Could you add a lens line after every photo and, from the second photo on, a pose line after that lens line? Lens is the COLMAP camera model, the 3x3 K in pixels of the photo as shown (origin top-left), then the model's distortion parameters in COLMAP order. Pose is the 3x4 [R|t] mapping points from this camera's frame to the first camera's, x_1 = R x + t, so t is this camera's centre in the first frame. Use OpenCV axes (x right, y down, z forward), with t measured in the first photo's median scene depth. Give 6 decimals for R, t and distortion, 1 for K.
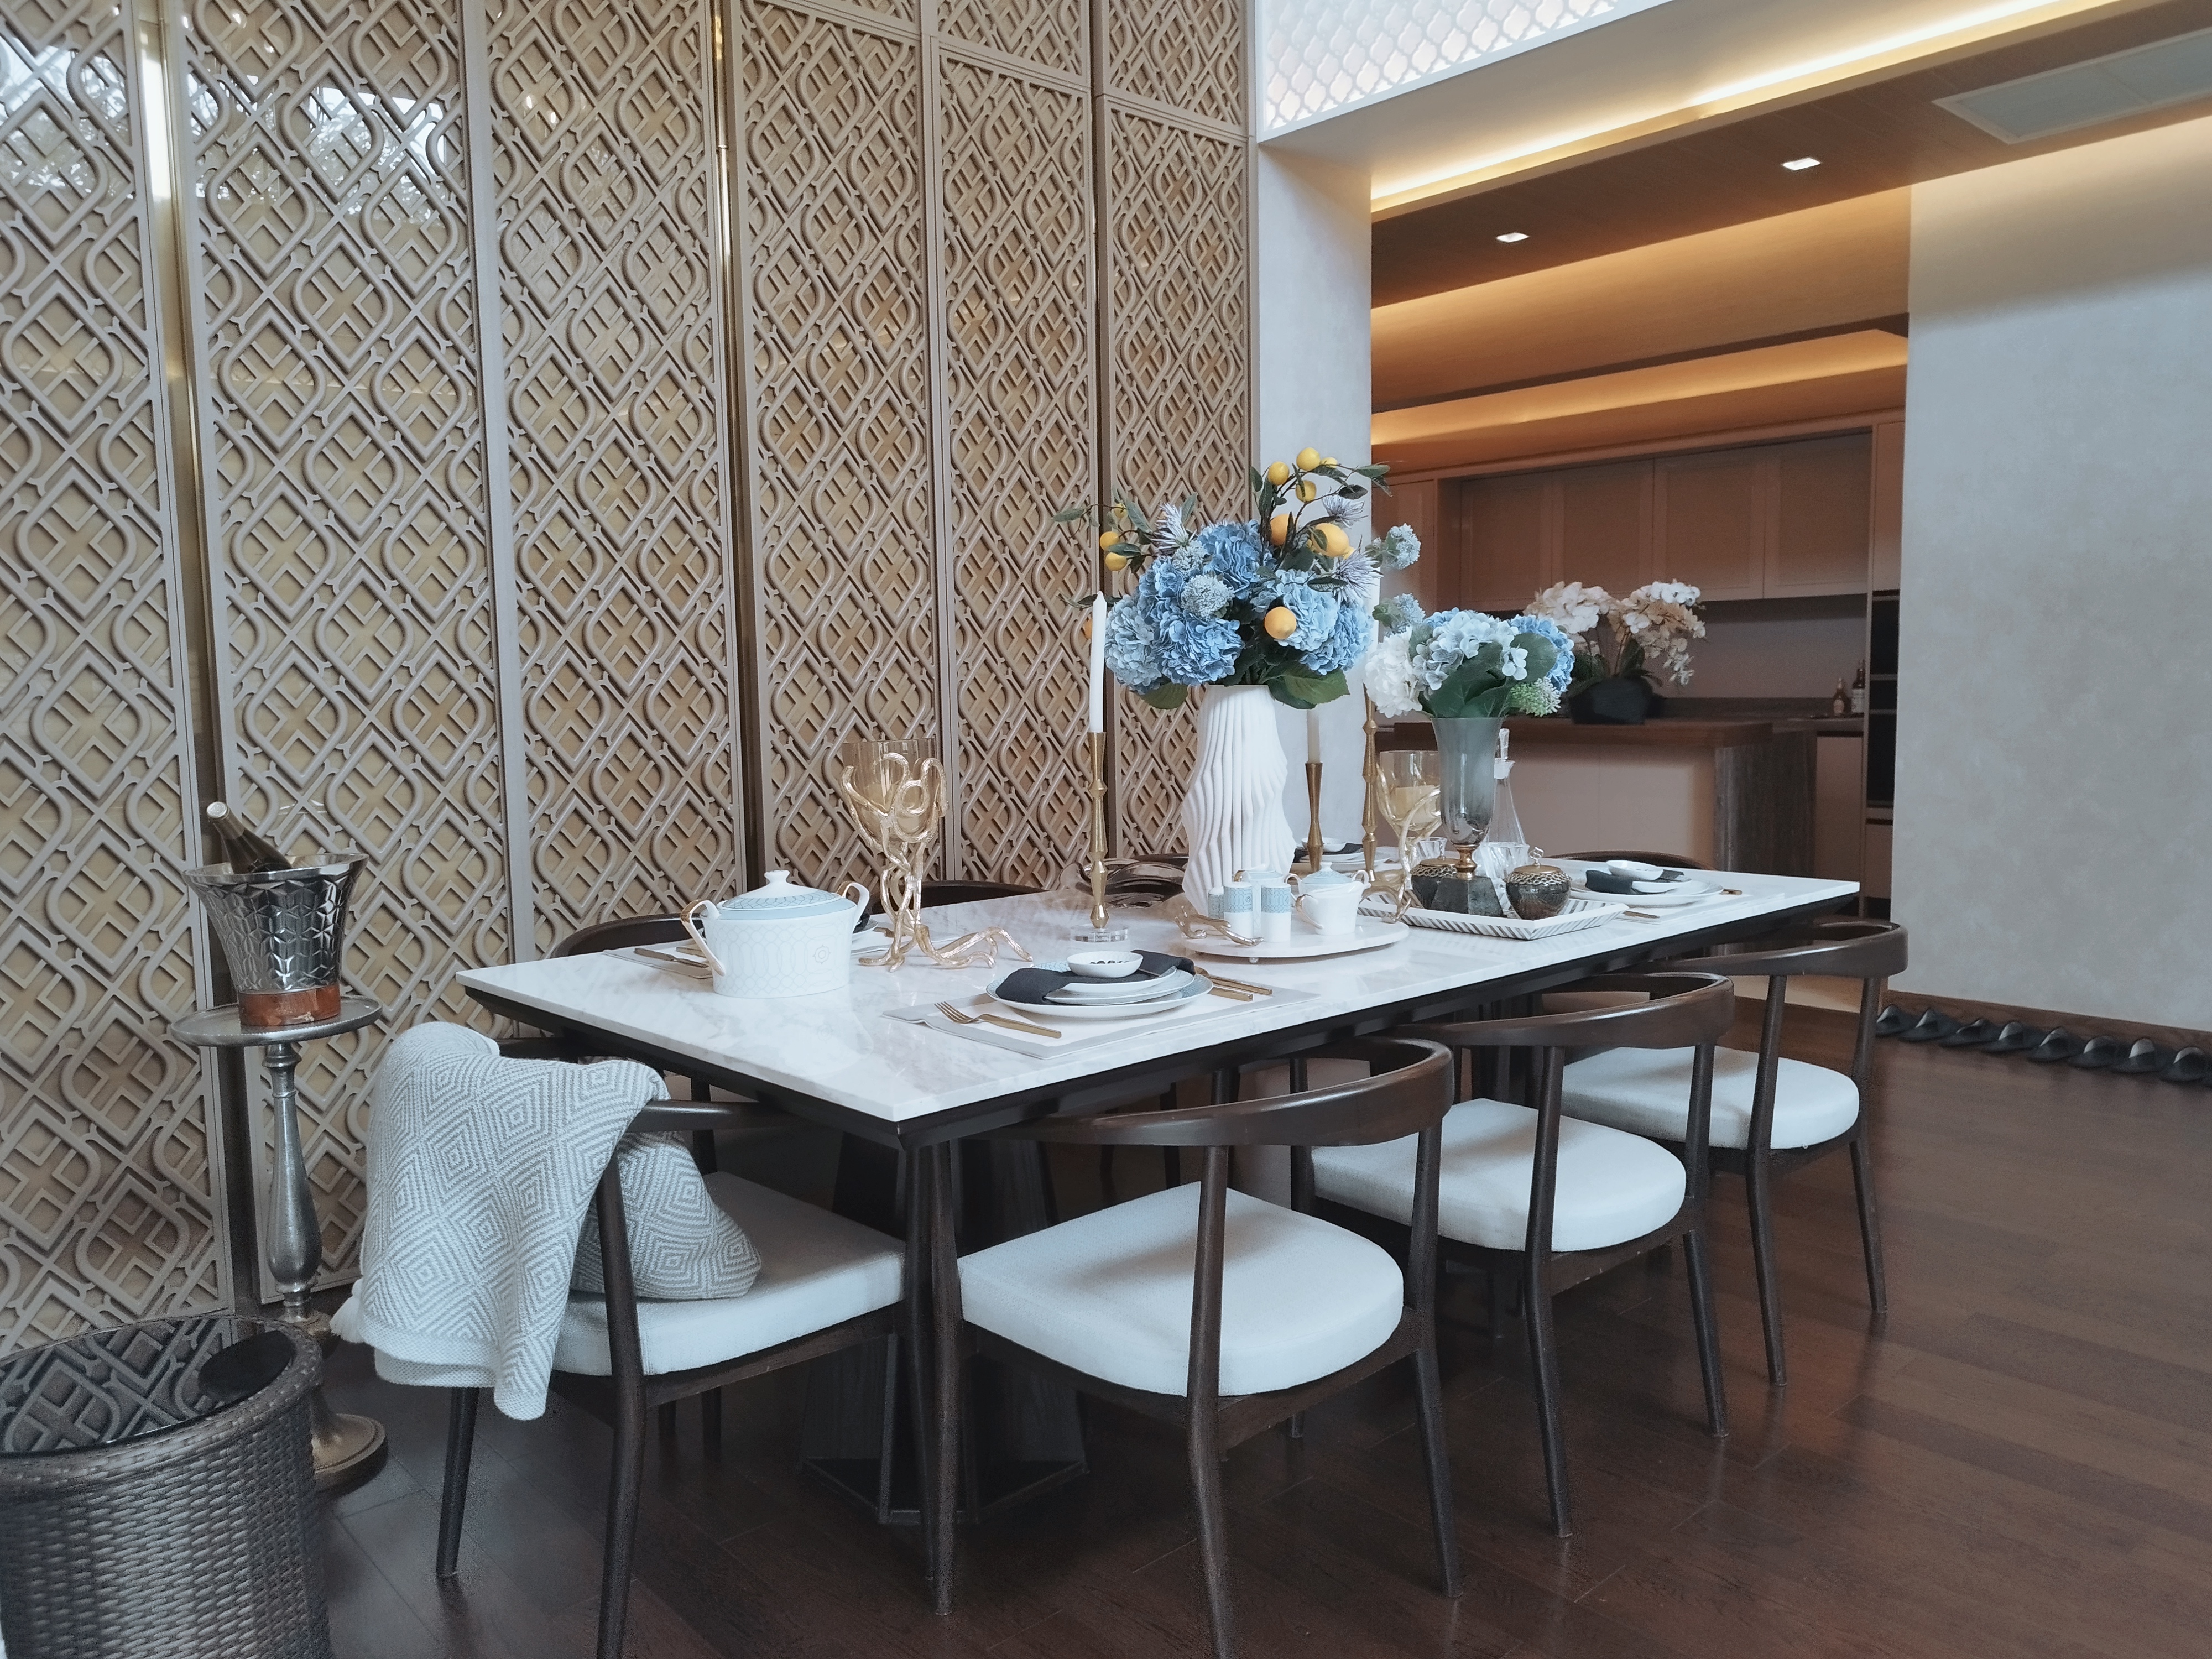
lens RADIAL K [[1578.3, 0, 1106.3], [0, 1578.3, 829.7], [0, 0, 1]] dist [0.016954, -0.016408]
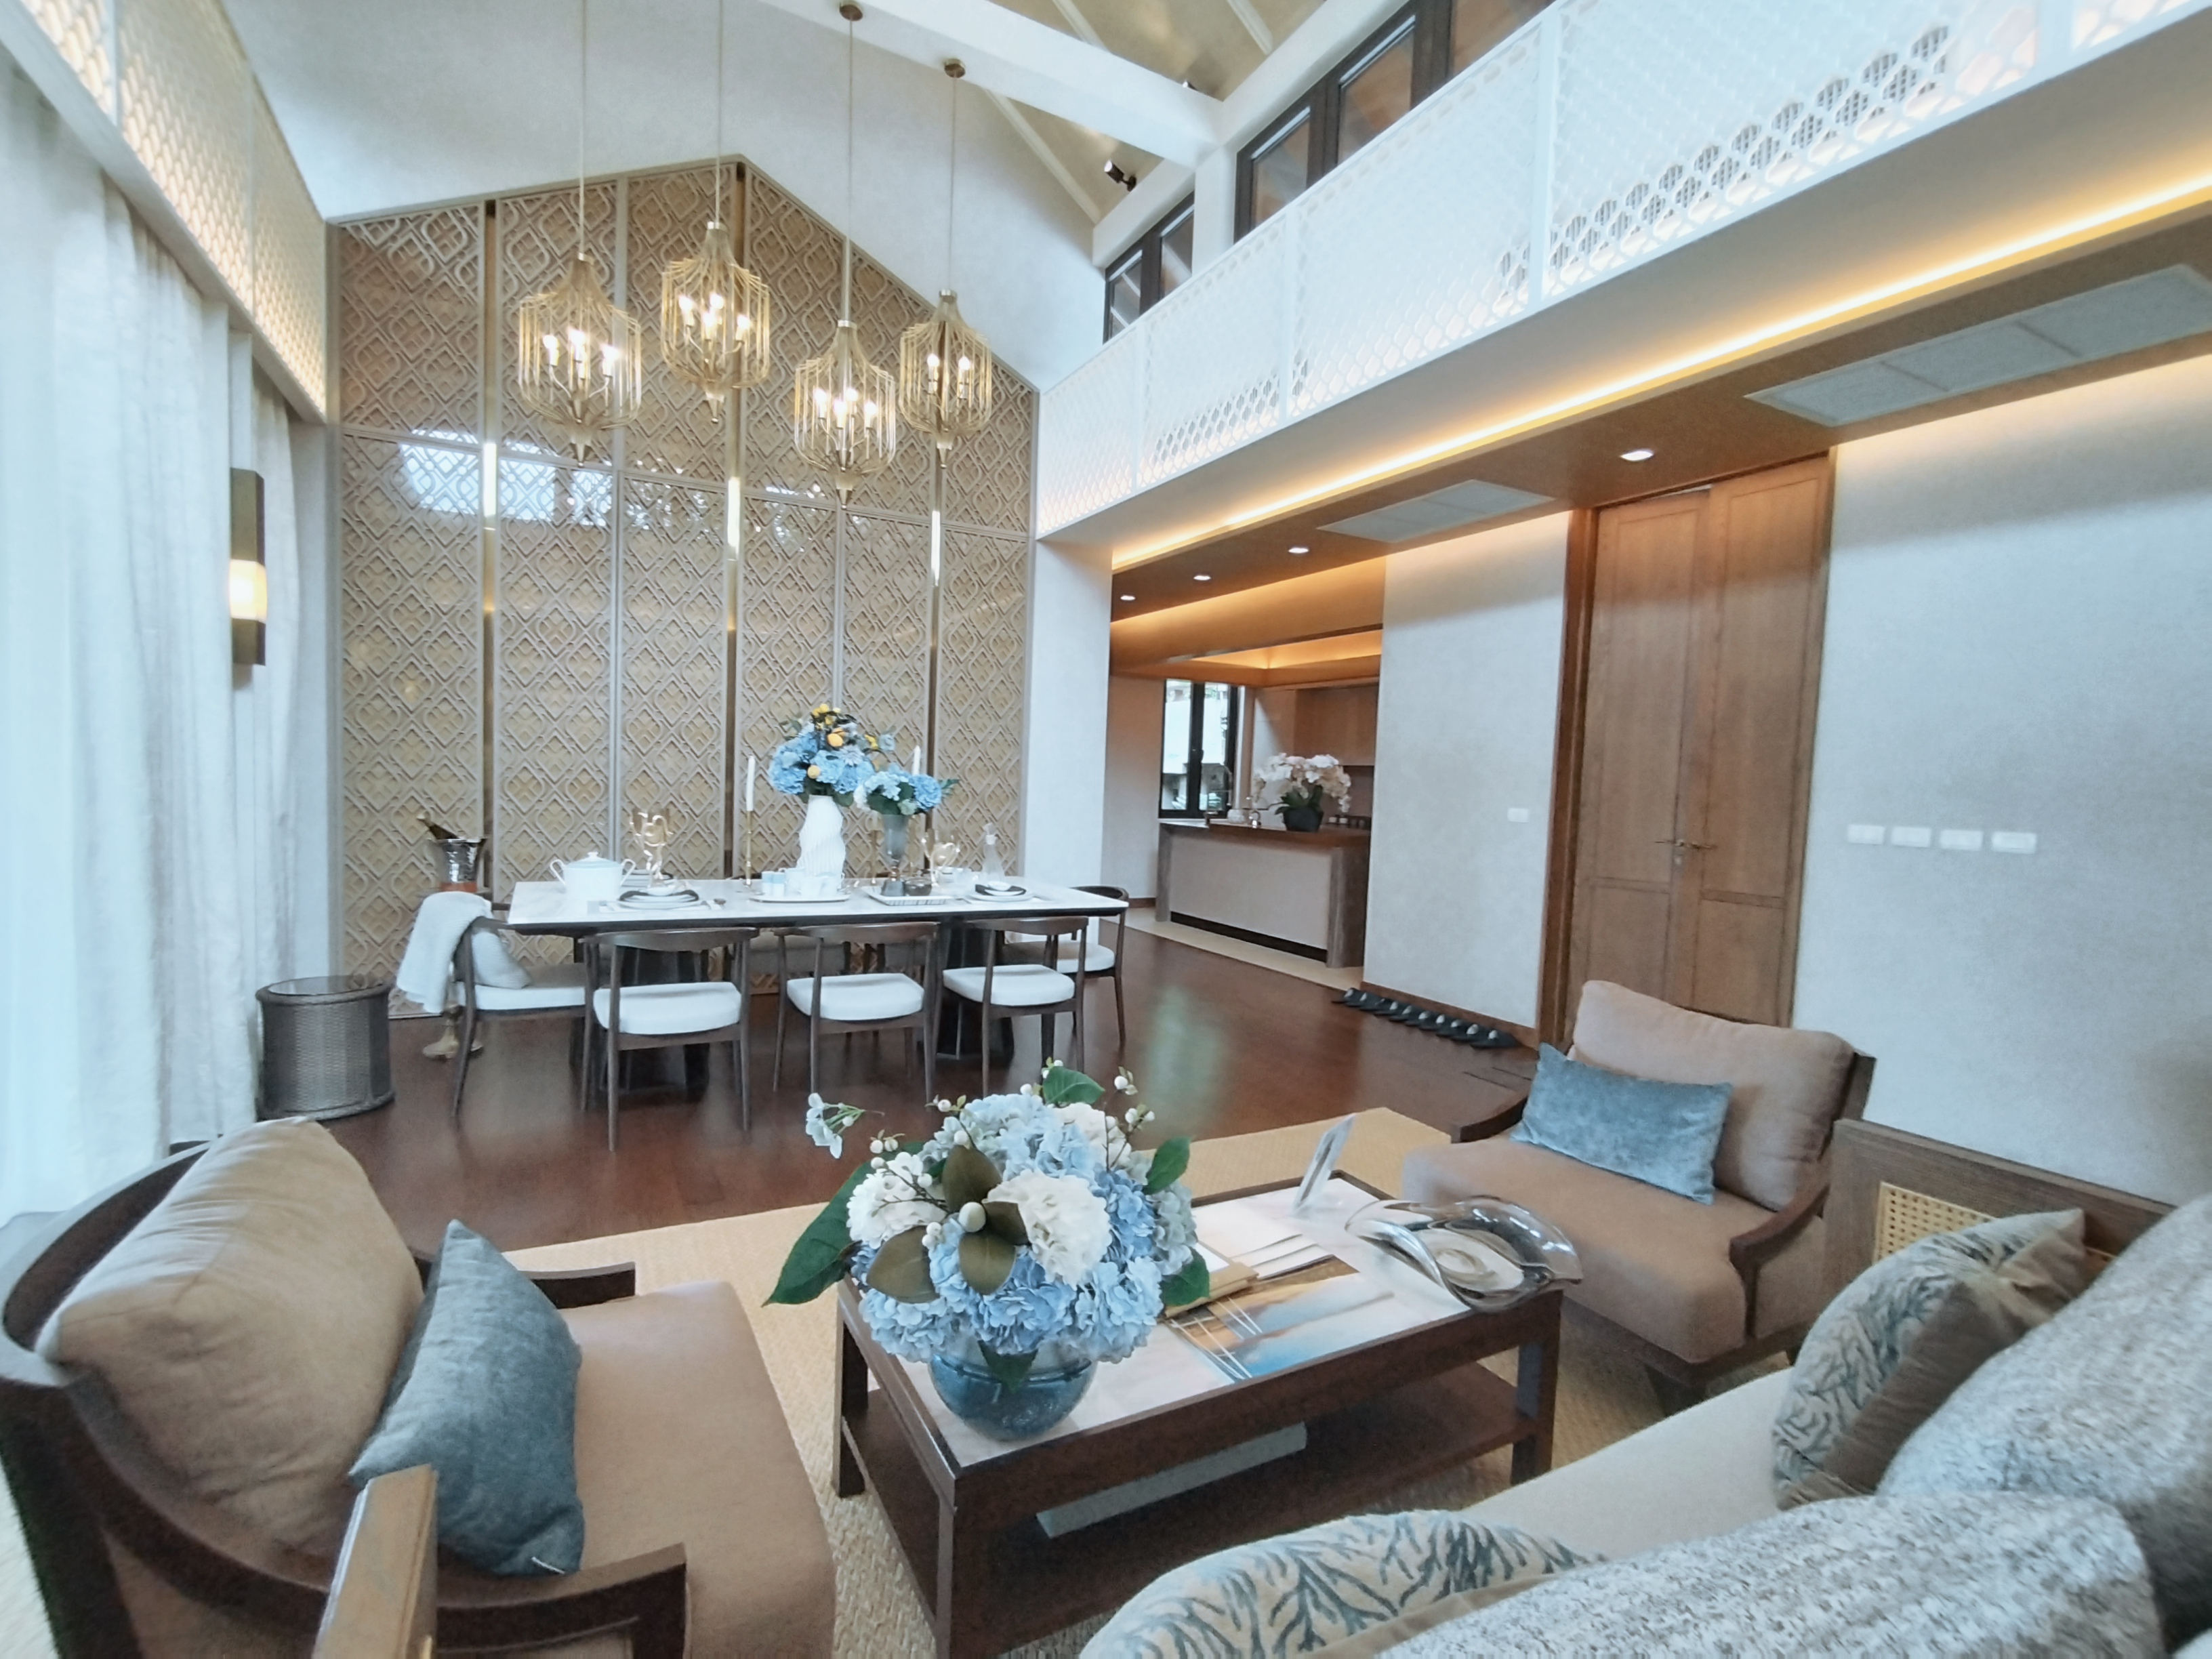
lens RADIAL K [[1003.0, 0, 1103.4], [0, 1003.0, 835.1], [0, 0, 1]] dist [-0.005024, -0.000301]
pose [[0.963675, 0.075245, -0.256258, 0.560066], [-0.085392, 0.995934, -0.028689, -0.014818], [0.253057, 0.049529, 0.966183, -0.239911]]
